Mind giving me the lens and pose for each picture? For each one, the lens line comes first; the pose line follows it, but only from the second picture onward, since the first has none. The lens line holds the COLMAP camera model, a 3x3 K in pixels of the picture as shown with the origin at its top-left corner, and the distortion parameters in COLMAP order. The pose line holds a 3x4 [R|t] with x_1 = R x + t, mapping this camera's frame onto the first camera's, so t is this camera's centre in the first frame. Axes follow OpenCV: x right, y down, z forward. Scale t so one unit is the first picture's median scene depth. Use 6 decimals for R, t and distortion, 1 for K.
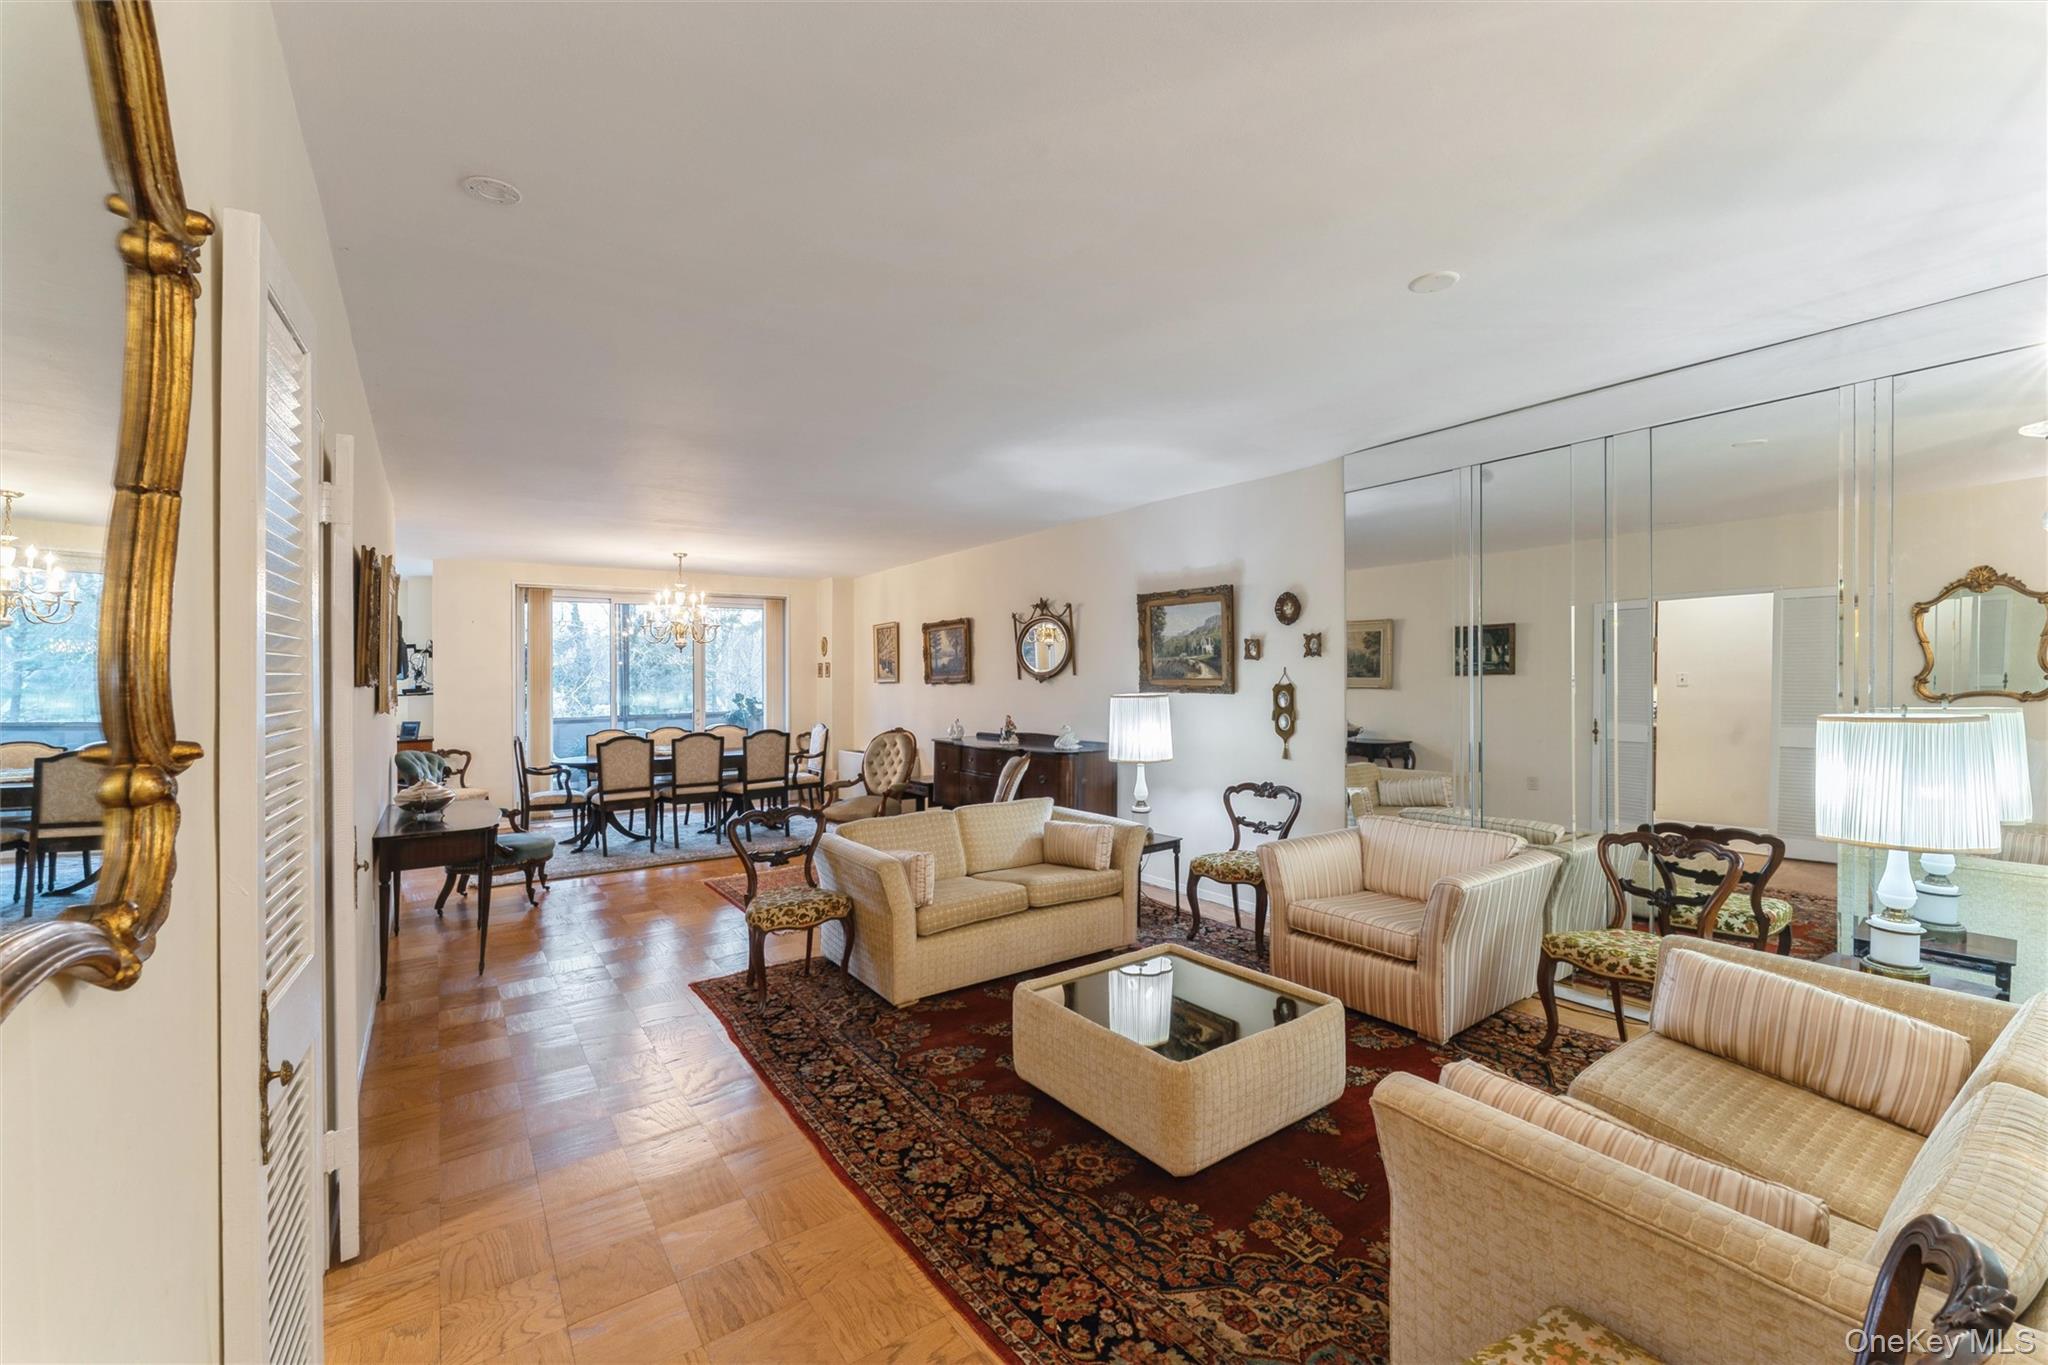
lens RADIAL K [[814.2, 0, 1019.2], [0, 814.2, 675.8], [0, 0, 1]] dist [-0.000683, -0.000016]
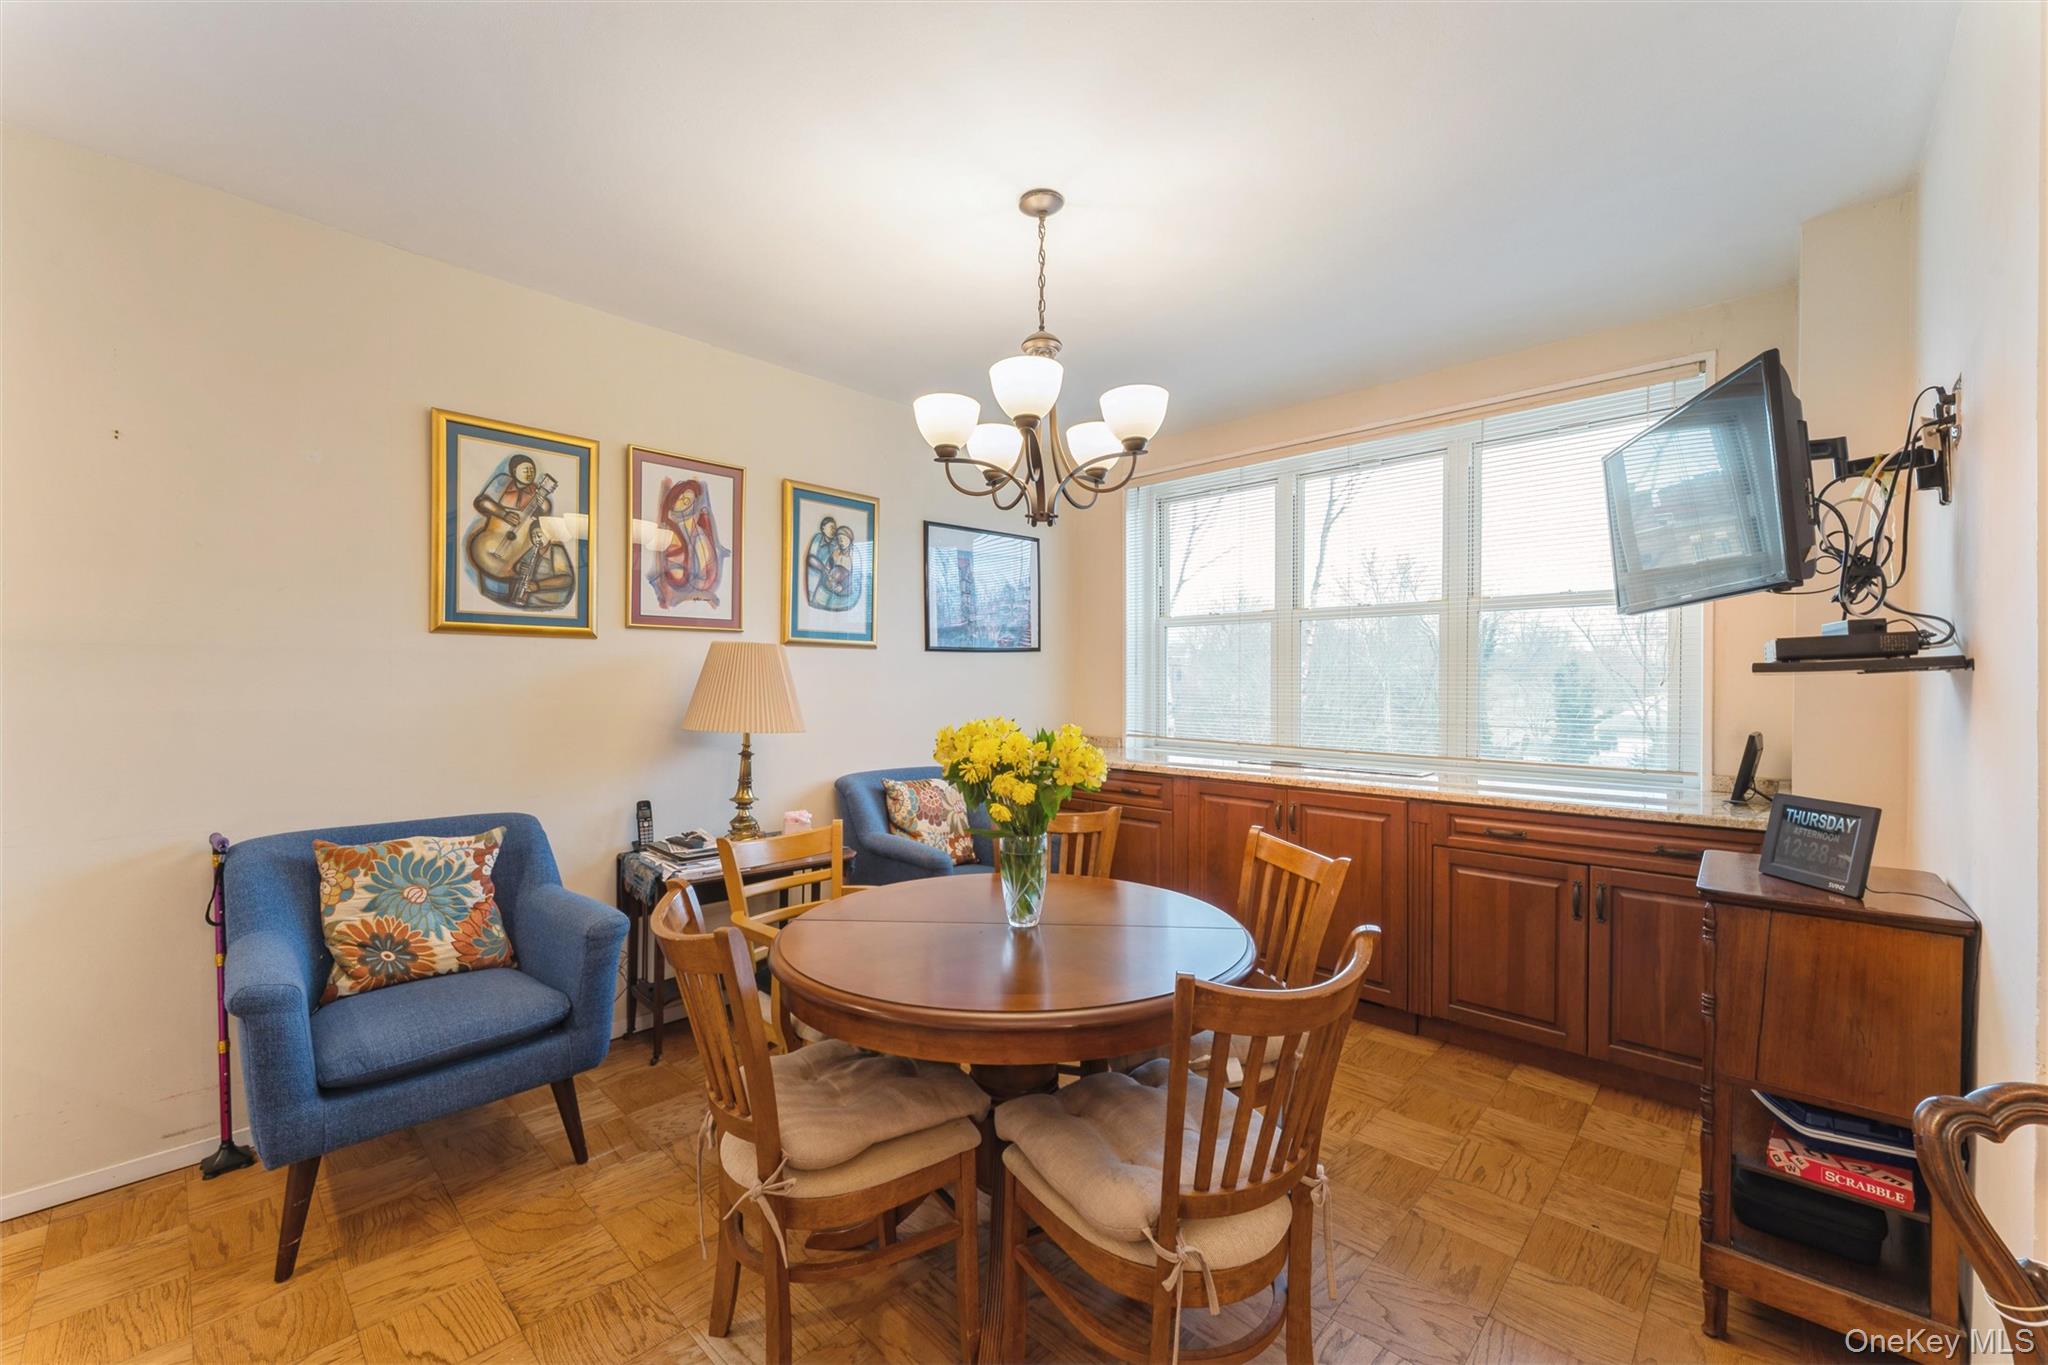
lens RADIAL K [[814.2, 0, 1019.2], [0, 814.2, 675.8], [0, 0, 1]] dist [-0.000683, -0.000016]
pose [[0.194454, 0.005895, -0.980894, -0.586798], [-0.011676, 0.999925, 0.003695, 0.027797], [0.980842, 0.010734, 0.194509, 0.761912]]
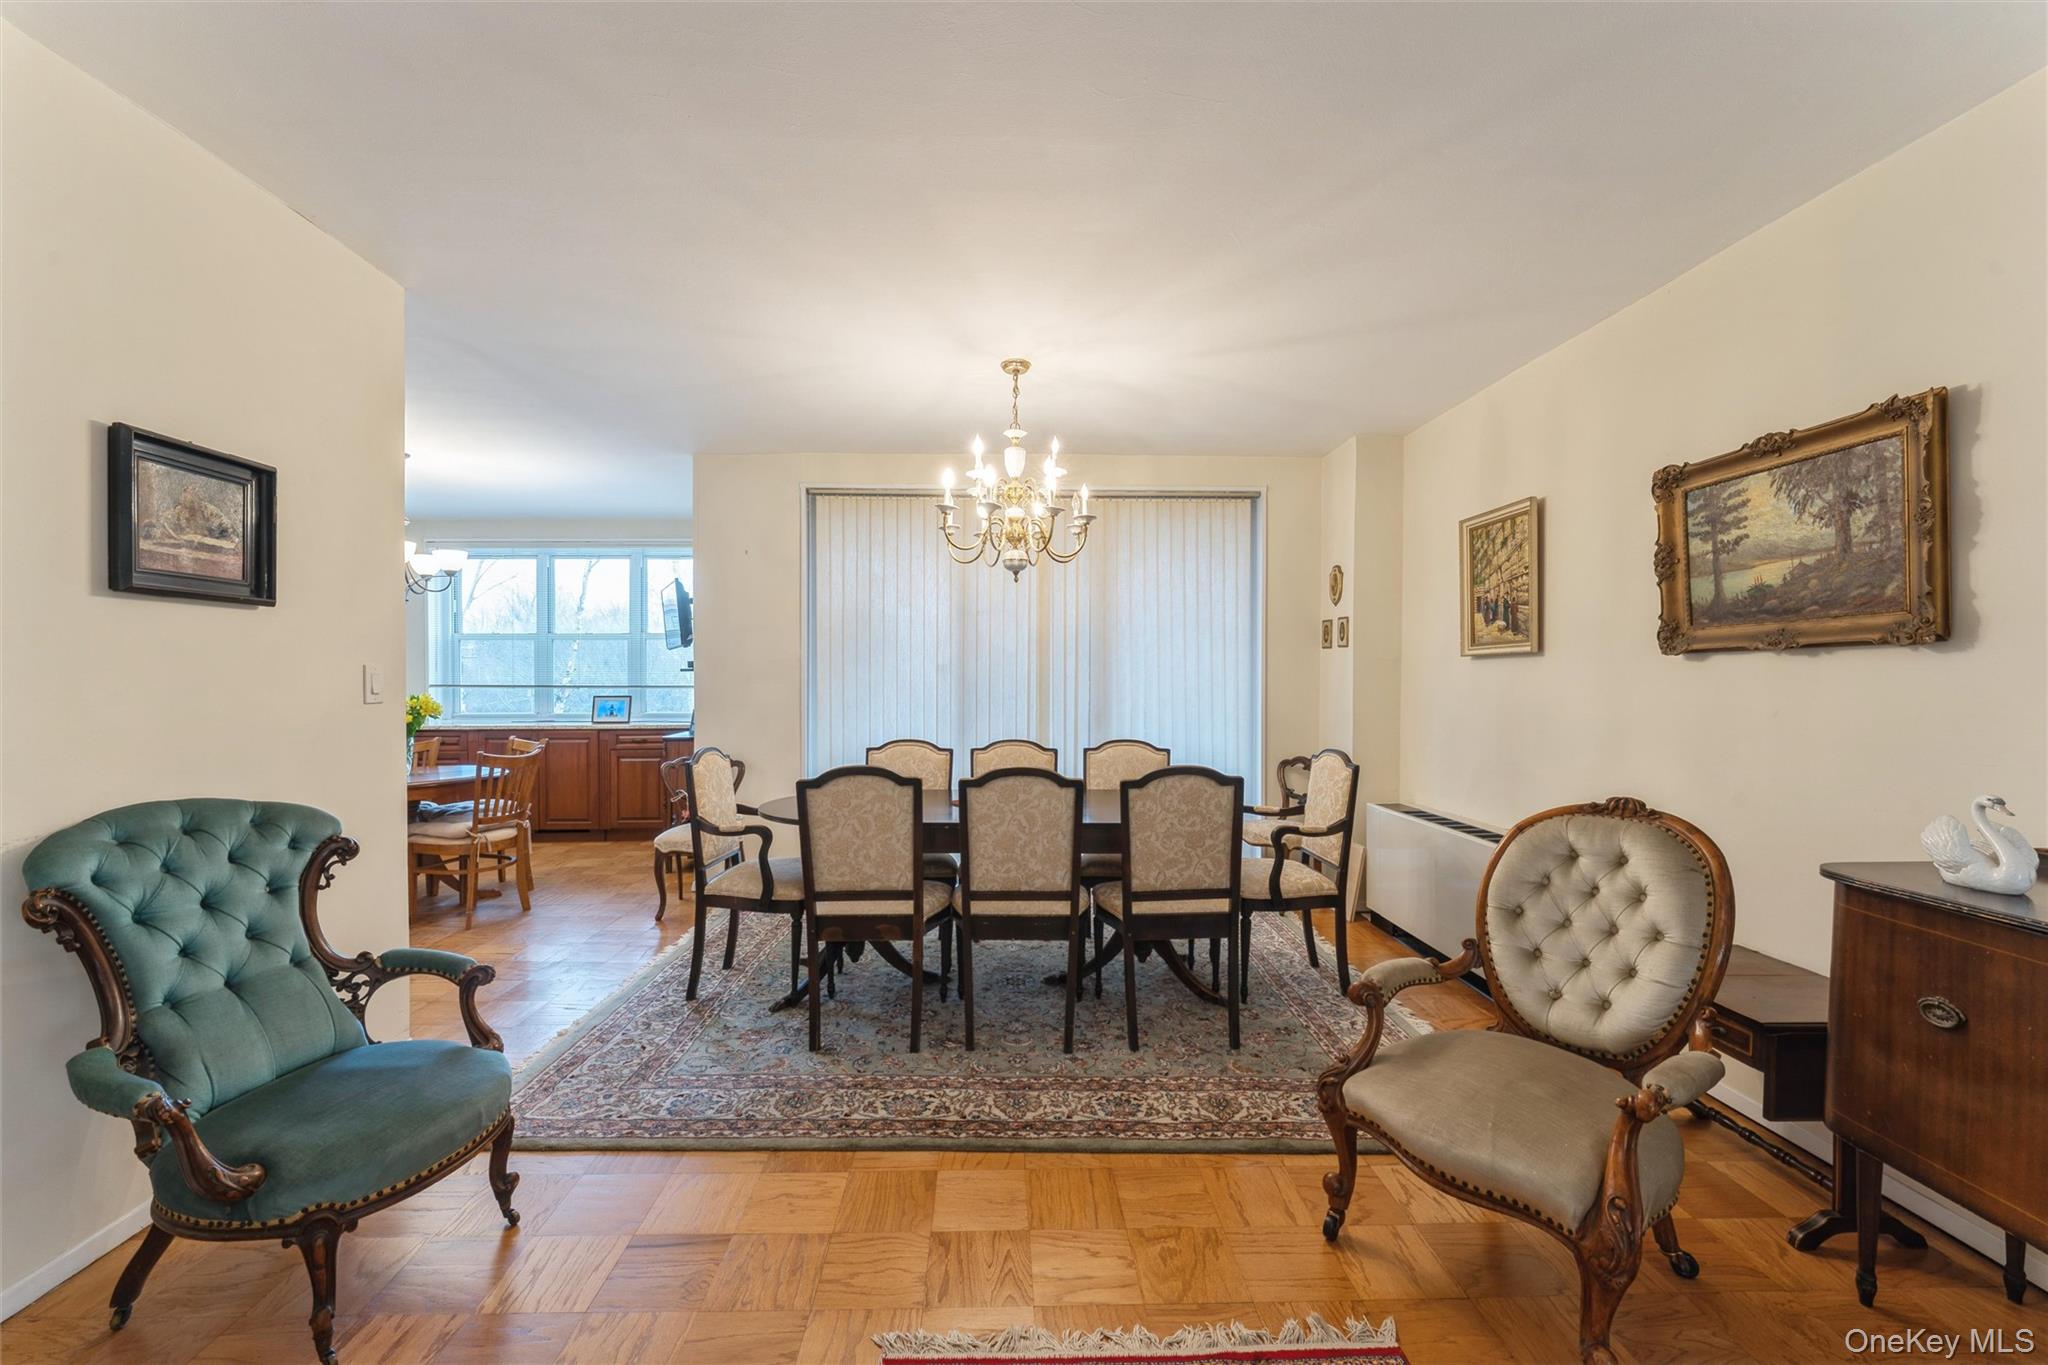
lens RADIAL K [[814.2, 0, 1019.2], [0, 814.2, 675.8], [0, 0, 1]] dist [-0.000683, -0.000016]
pose [[0.832080, 0.013973, -0.554480, -0.150846], [-0.008416, 0.999886, 0.012568, 0.017396], [0.554592, -0.005791, 0.832102, 0.582448]]
